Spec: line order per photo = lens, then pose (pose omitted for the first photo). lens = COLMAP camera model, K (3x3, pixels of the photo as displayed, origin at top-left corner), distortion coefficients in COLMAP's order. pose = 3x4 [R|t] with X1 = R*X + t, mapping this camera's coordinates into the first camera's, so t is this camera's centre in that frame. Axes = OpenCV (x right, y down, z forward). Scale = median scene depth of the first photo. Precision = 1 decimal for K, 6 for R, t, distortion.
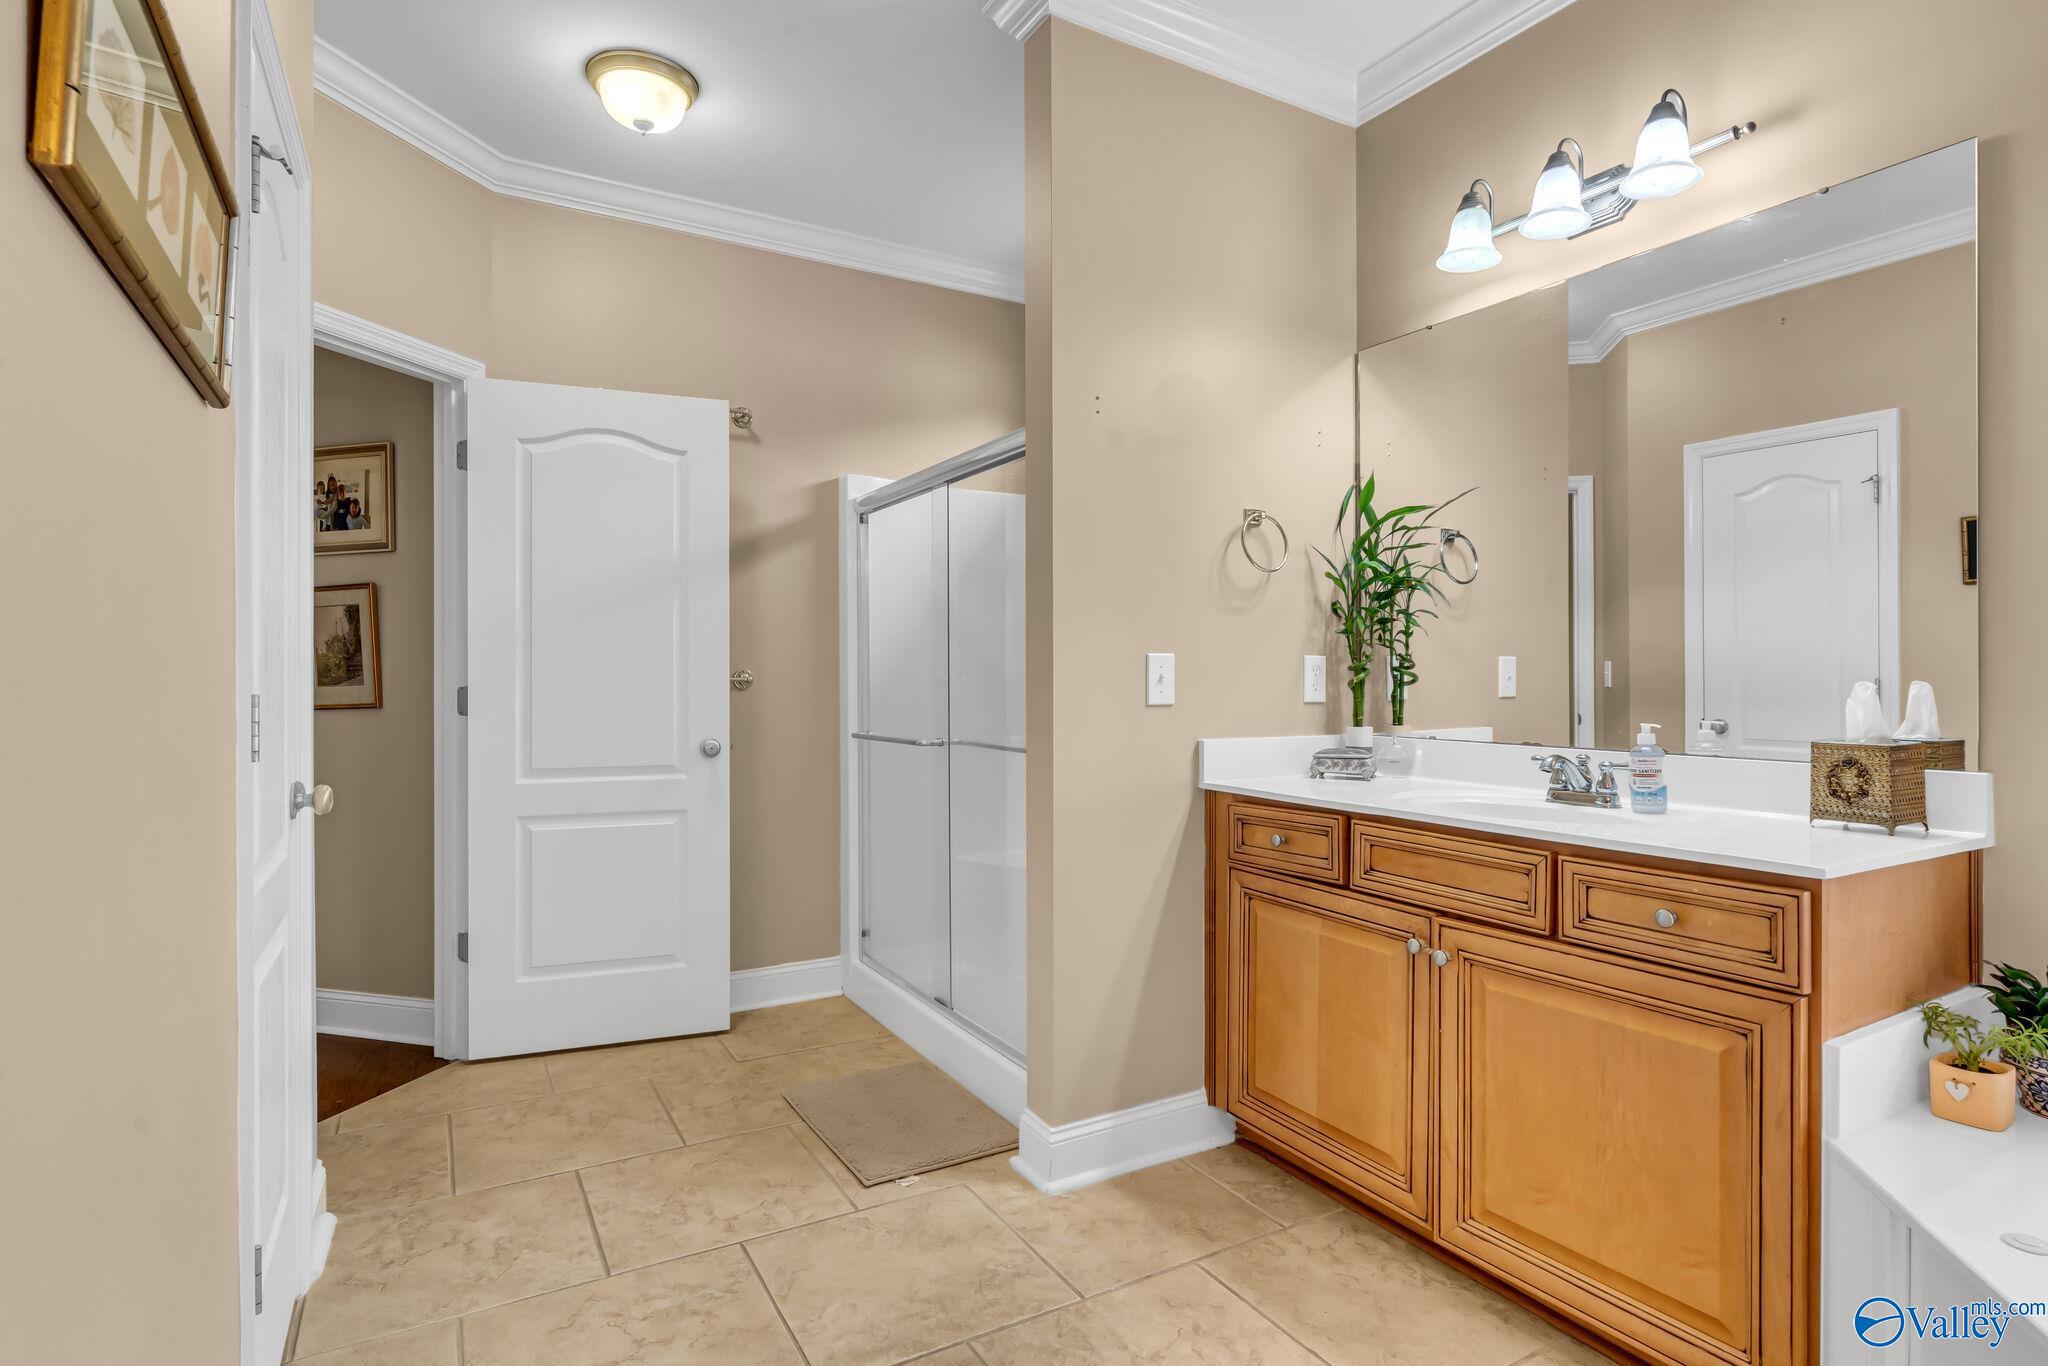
lens RADIAL K [[942.9, 0, 957.4], [0, 942.9, 677.7], [0, 0, 1]] dist [-0.000214, 0.000072]
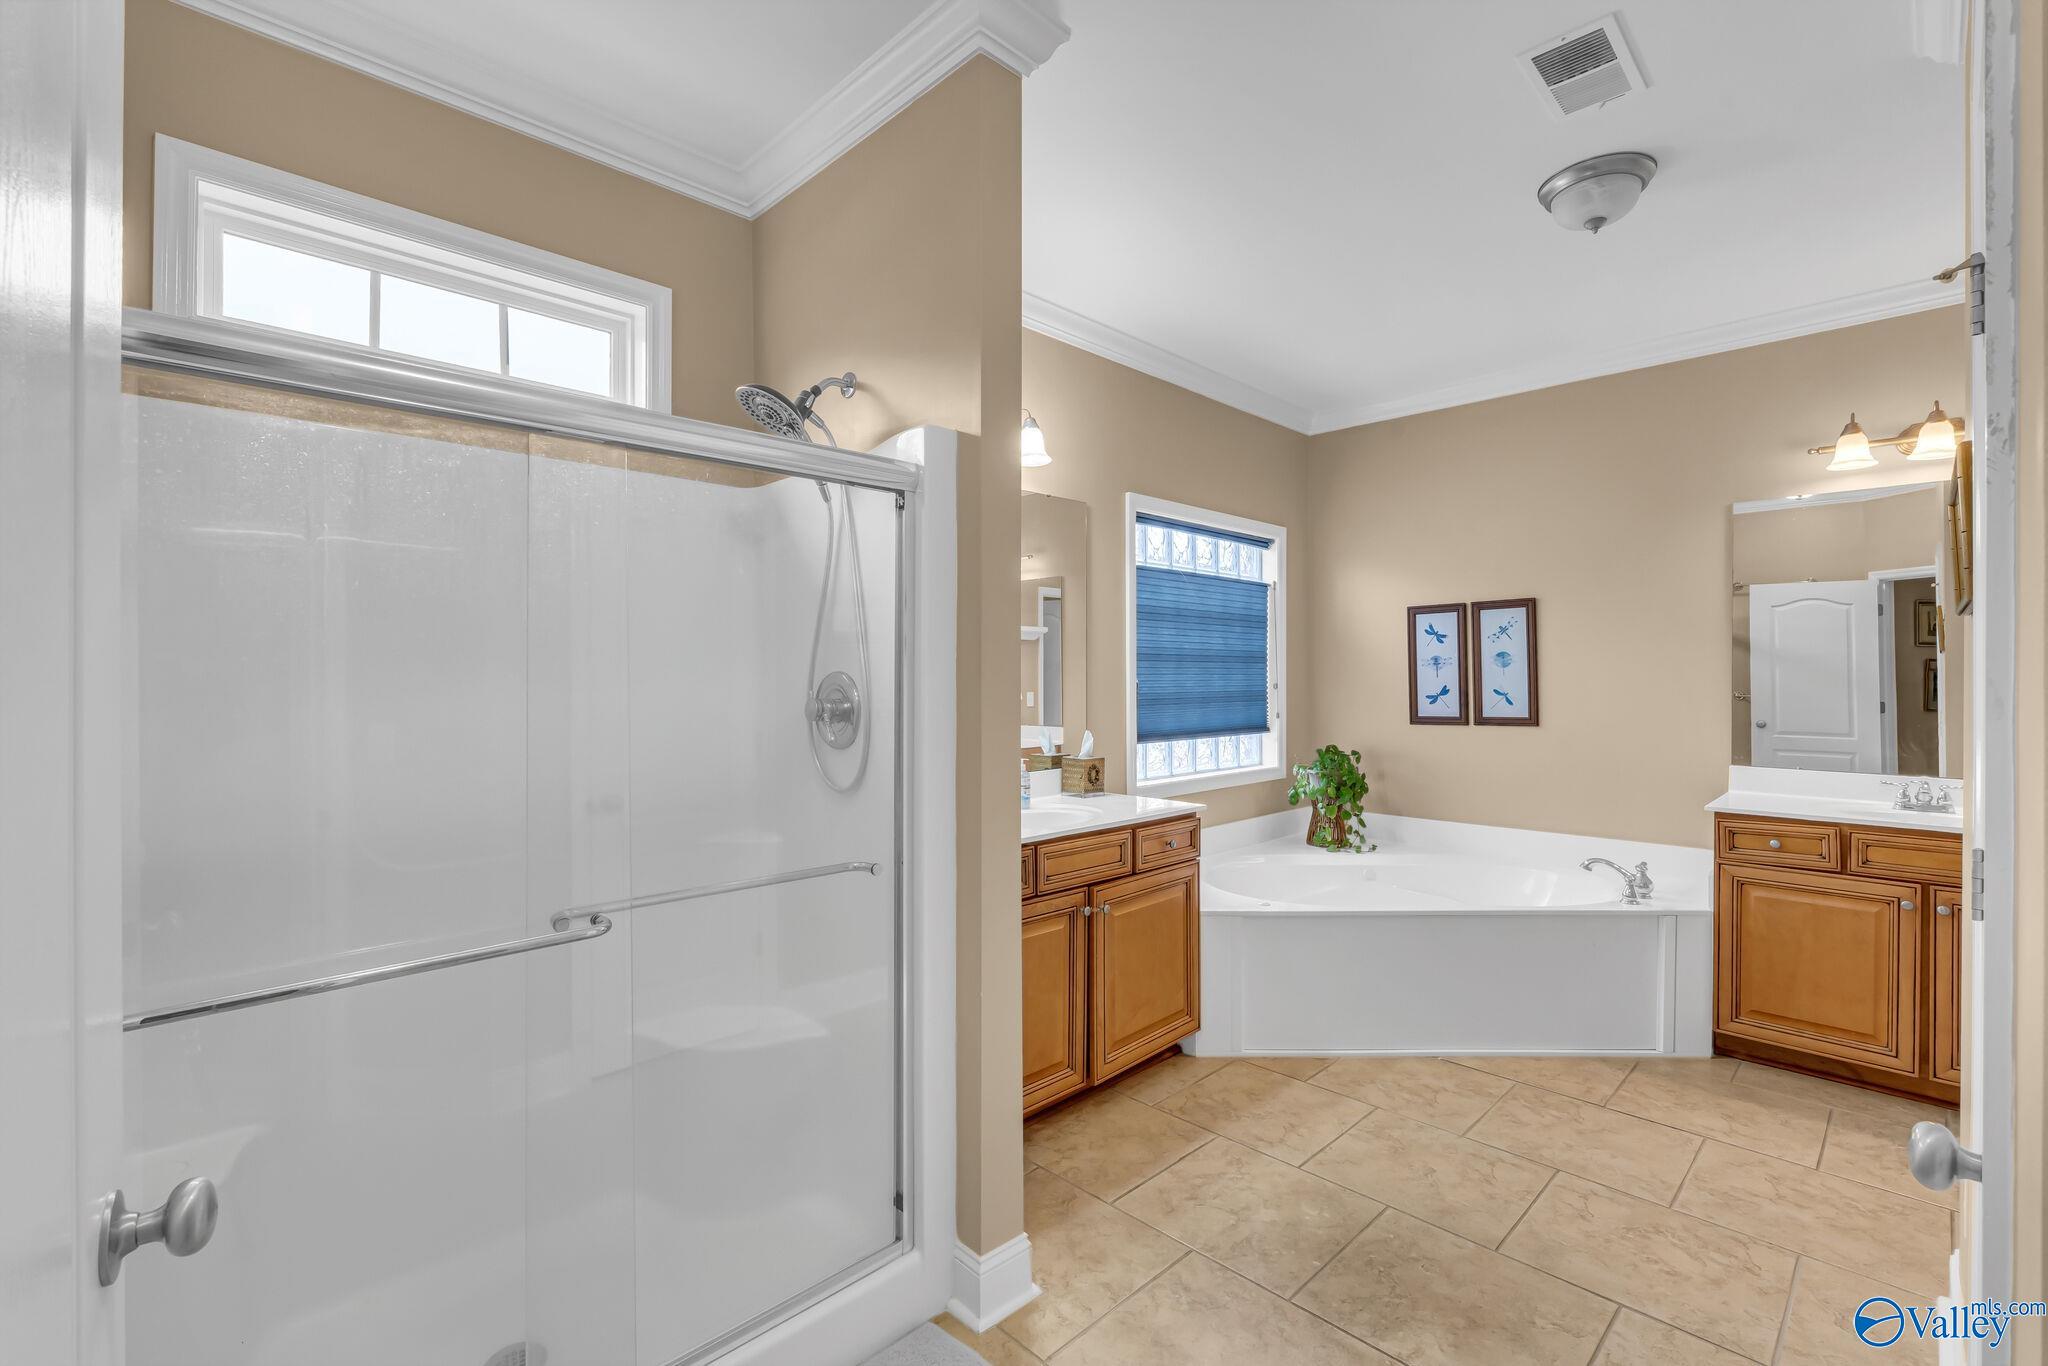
lens RADIAL K [[925.5, 0, 1019.2], [0, 925.5, 670.1], [0, 0, 1]] dist [-0.003291, -0.000103]
pose [[-0.282523, 0.005769, 0.959243, -1.006761], [-0.010623, 0.999902, -0.009143, -0.106841], [-0.959202, -0.012773, -0.282434, 1.603203]]
